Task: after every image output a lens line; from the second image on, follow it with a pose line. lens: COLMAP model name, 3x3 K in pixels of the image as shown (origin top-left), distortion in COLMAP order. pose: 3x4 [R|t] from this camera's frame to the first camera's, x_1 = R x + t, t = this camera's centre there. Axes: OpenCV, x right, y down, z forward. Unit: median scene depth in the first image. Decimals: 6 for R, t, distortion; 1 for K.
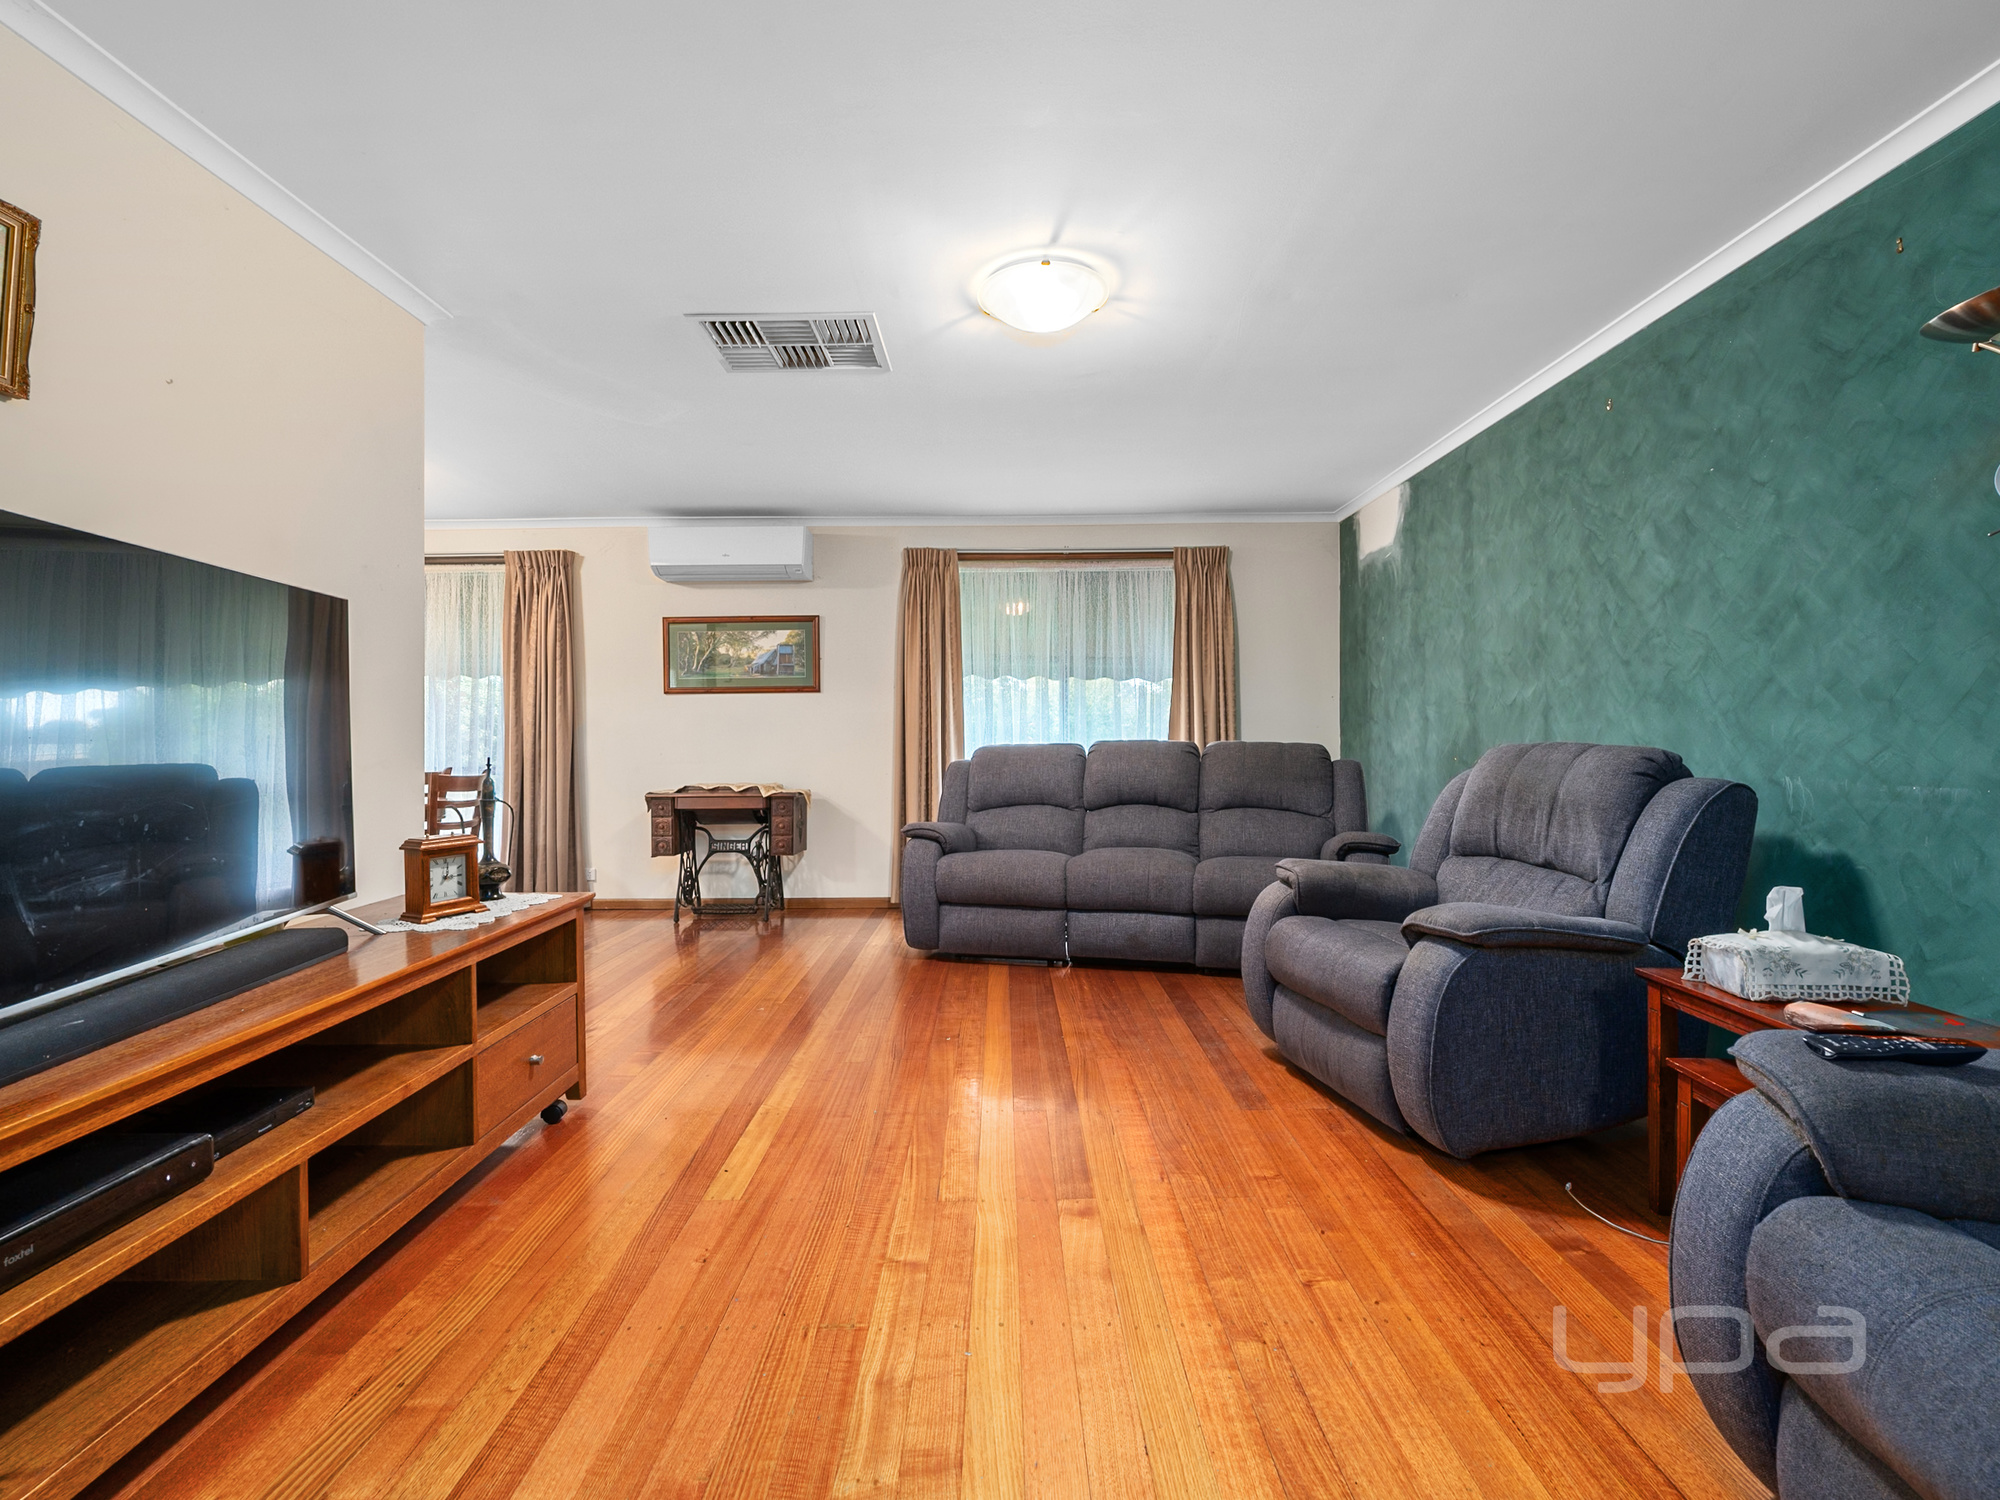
lens RADIAL K [[898.8, 0, 996.6], [0, 898.8, 752.4], [0, 0, 1]] dist [-0.001890, -0.000023]
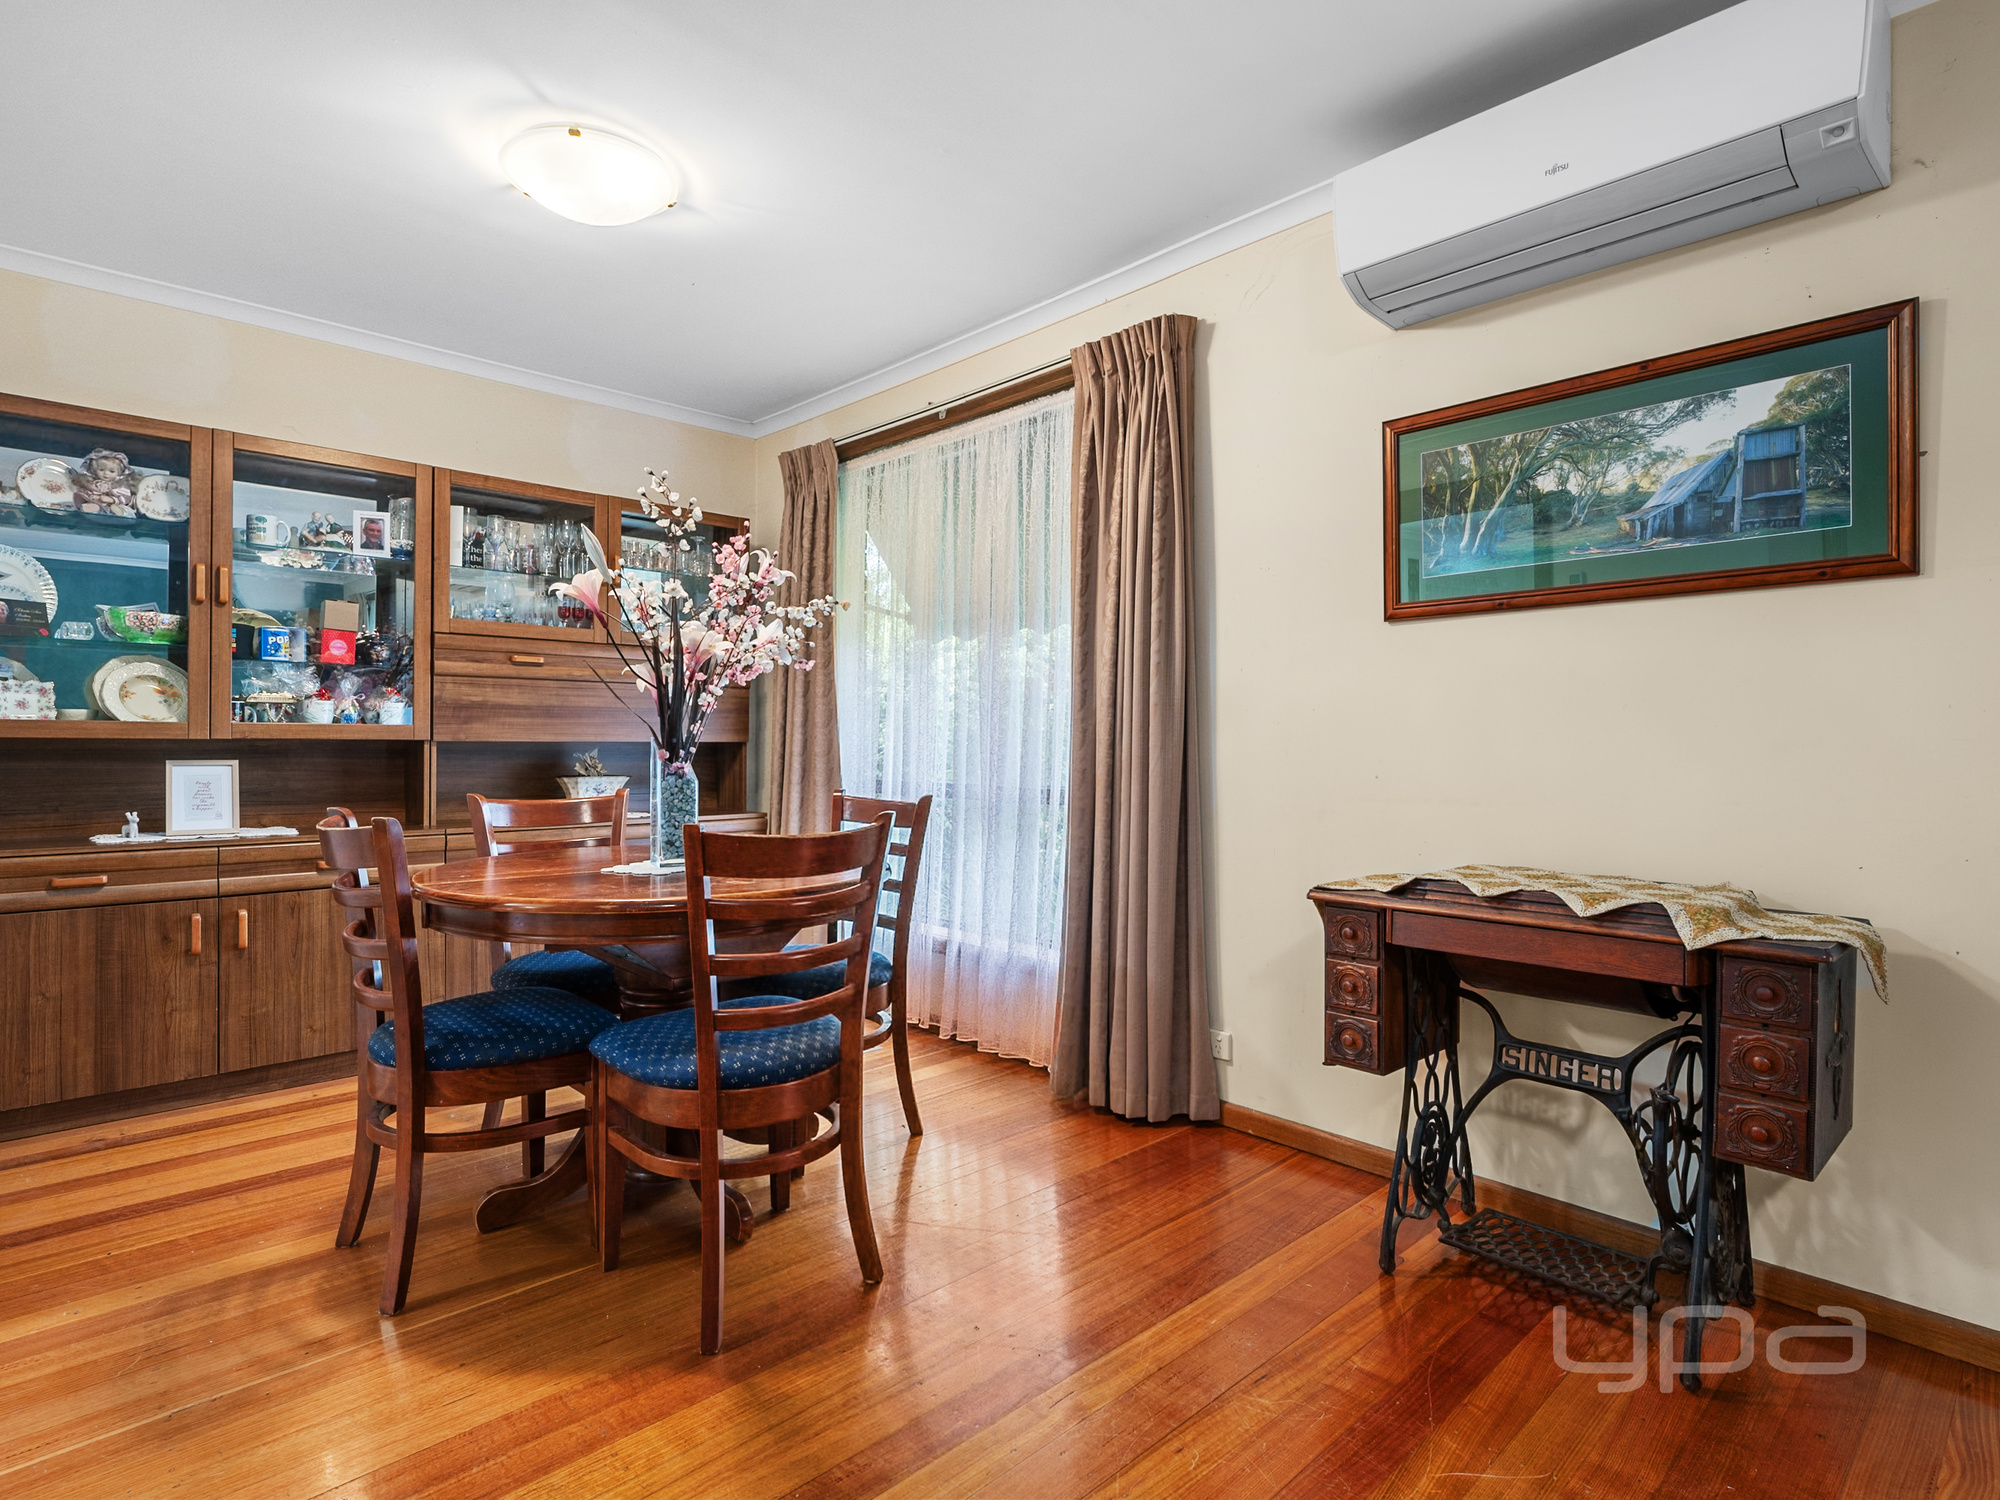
lens RADIAL K [[1018.6, 0, 997.1], [0, 1018.6, 745.5], [0, 0, 1]] dist [-0.014687, -0.000560]
pose [[0.676658, 0.011882, -0.736201, -0.163384], [-0.005846, 0.999925, 0.010765, -0.015001], [0.736274, -0.002980, 0.676677, 0.591265]]
